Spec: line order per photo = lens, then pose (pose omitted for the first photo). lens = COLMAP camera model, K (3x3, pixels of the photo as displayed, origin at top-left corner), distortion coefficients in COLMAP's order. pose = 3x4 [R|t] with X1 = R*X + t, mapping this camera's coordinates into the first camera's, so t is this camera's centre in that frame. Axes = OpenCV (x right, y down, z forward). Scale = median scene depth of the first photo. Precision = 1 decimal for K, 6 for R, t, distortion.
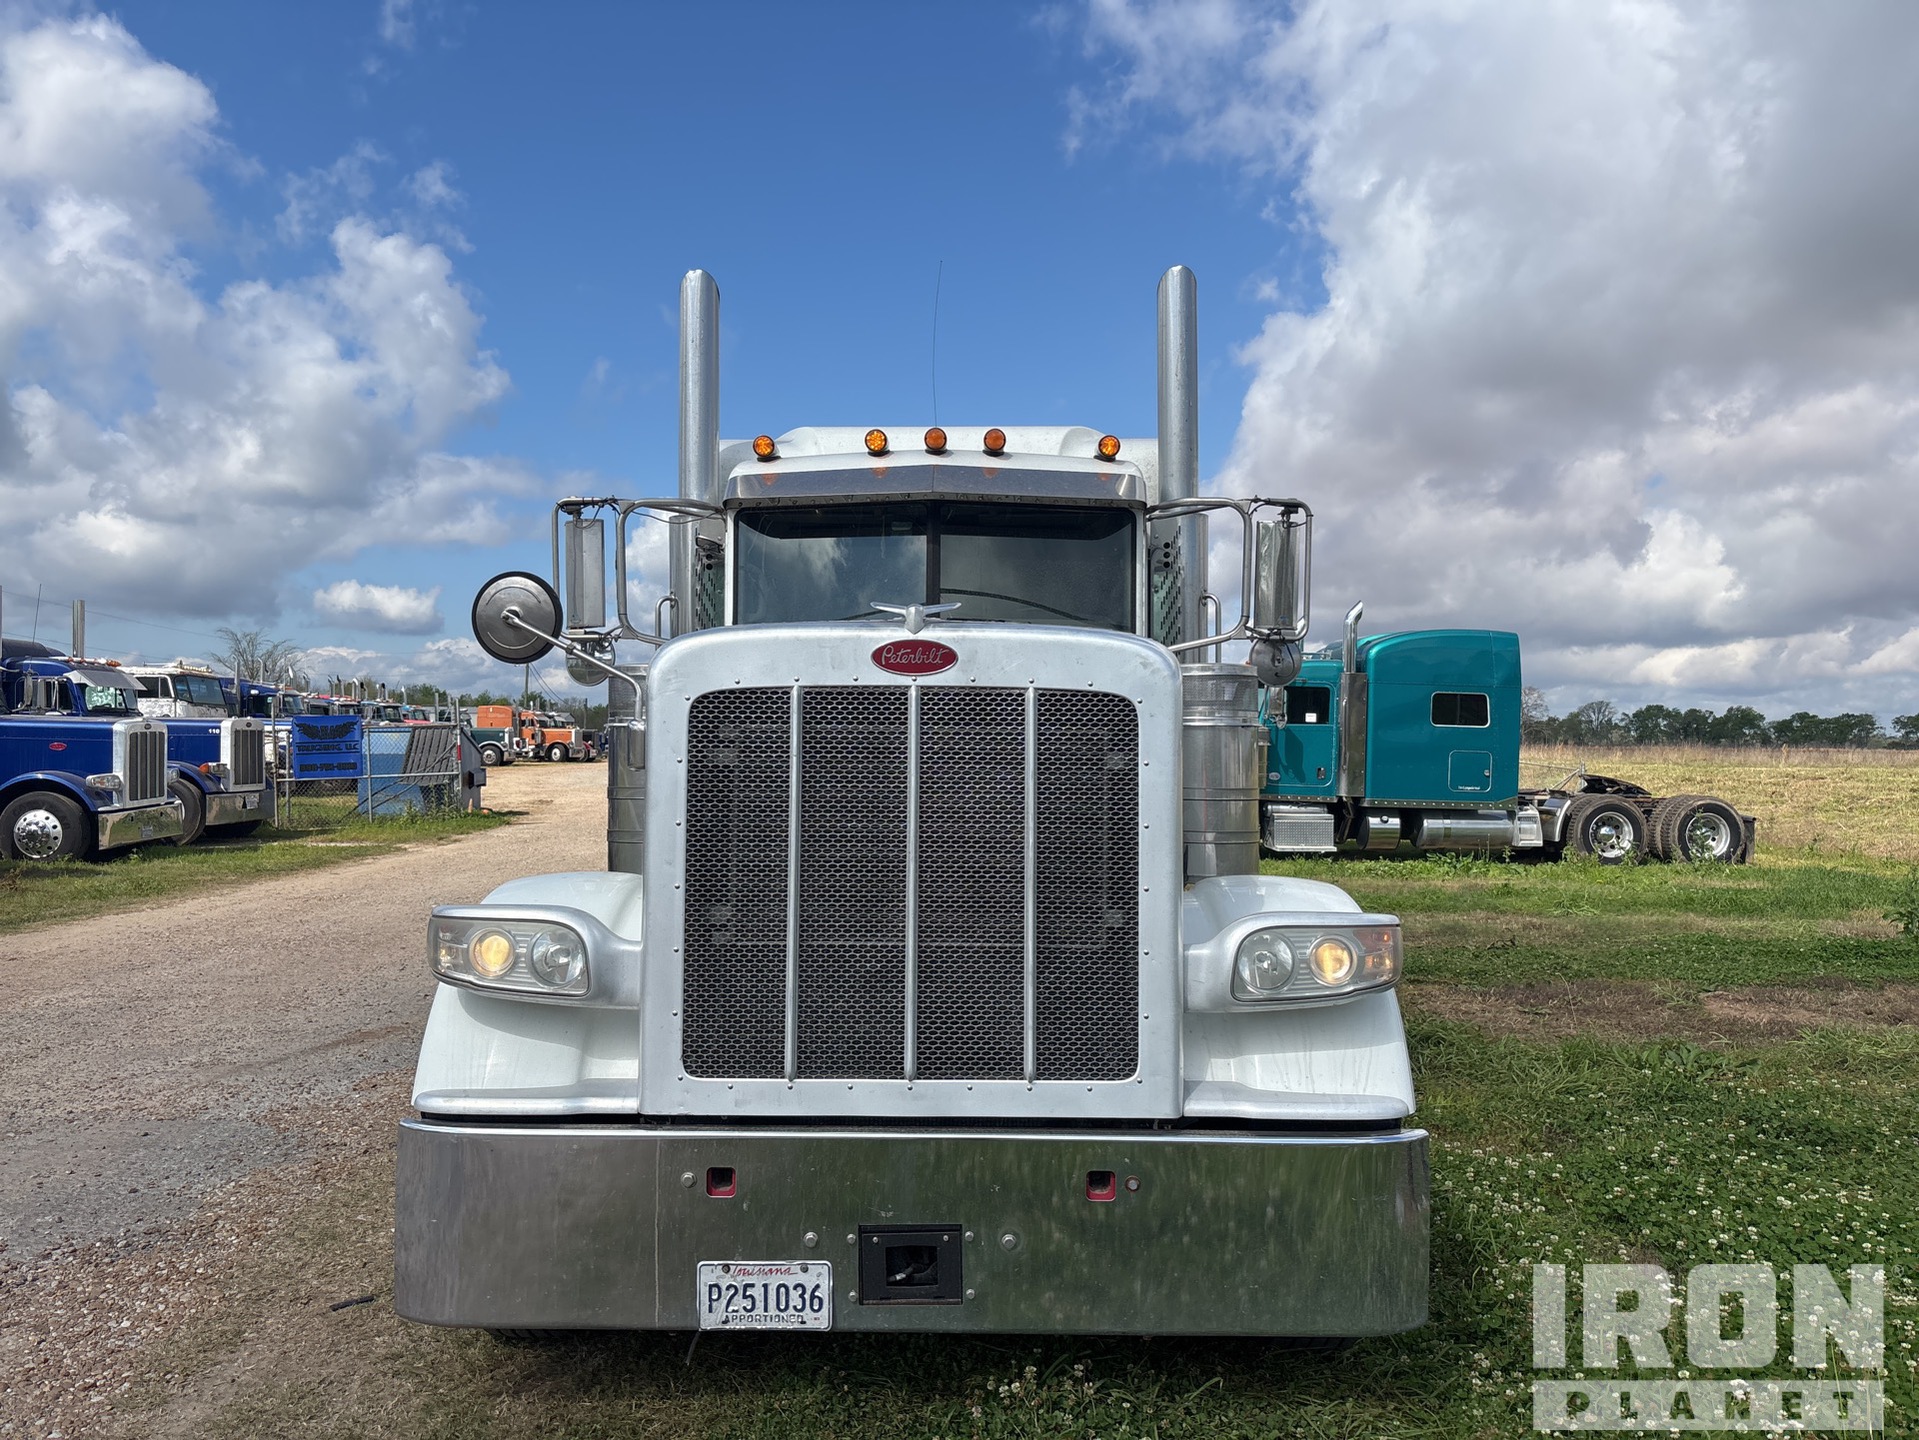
lens RADIAL K [[1514.4, 0, 975.7], [0, 1514.4, 723.0], [0, 0, 1]] dist [0.045791, -0.065418]
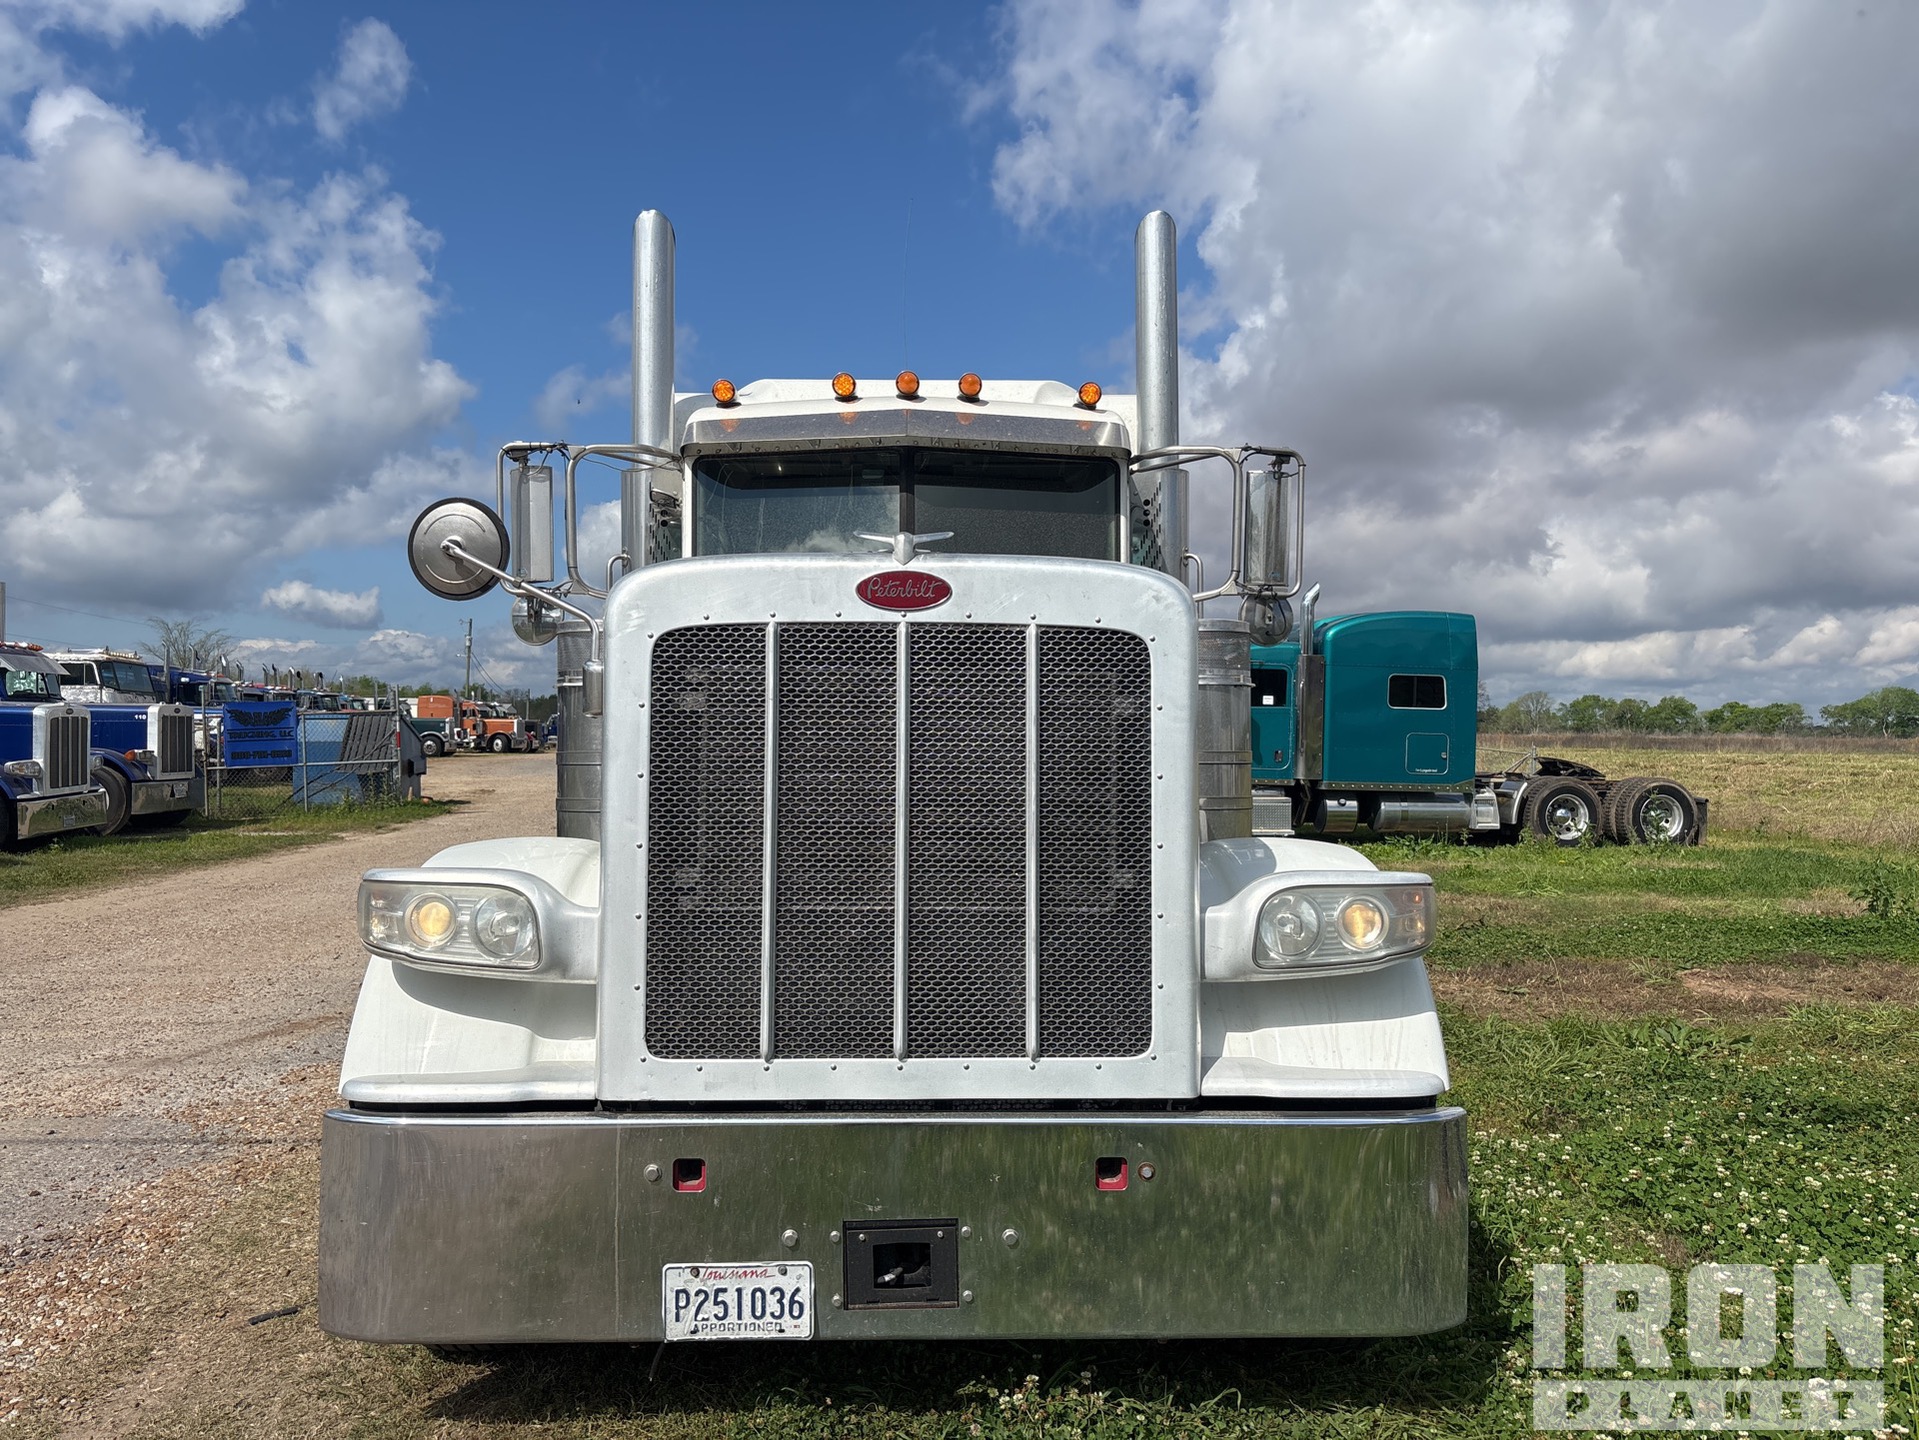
lens RADIAL K [[1465.1, 0, 959.5], [0, 1465.1, 720.0], [0, 0, 1]] dist [0.050148, -0.066287]
pose [[0.999380, -0.002401, 0.035118, -0.028030], [0.002634, 0.999975, -0.006609, 0.029429], [-0.035101, 0.006697, 0.999361, 0.092714]]
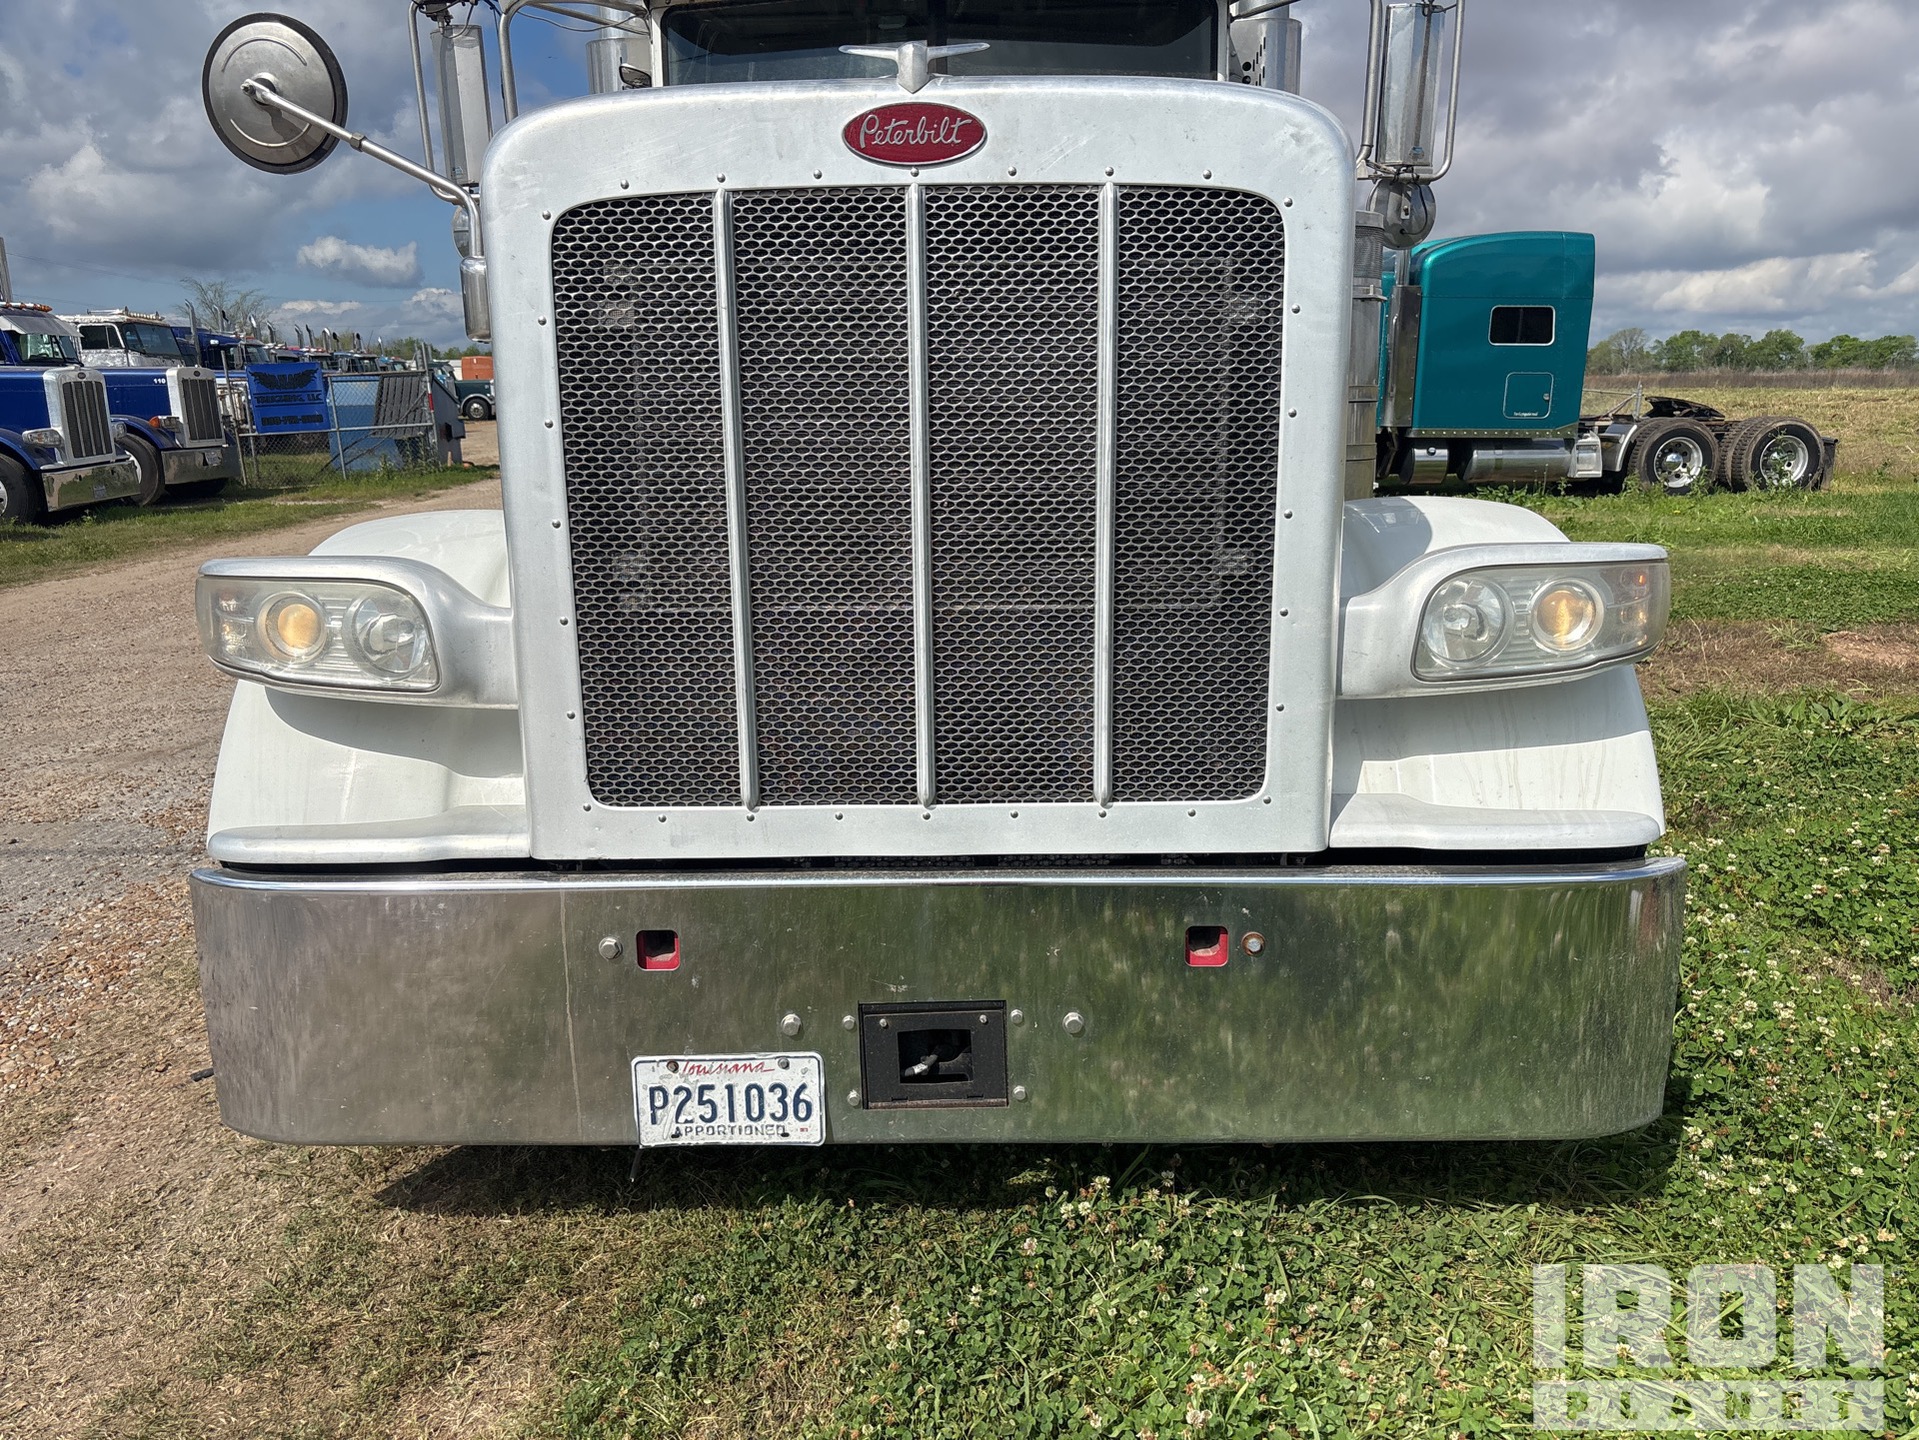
lens RADIAL K [[1350.9, 0, 958.5], [0, 1350.9, 697.9], [0, 0, 1]] dist [0.043371, -0.041562]
pose [[0.999701, -0.018754, -0.015696, -0.013686], [0.021751, 0.975230, 0.220121, 0.041767], [0.011179, -0.220396, 0.975346, 0.313082]]
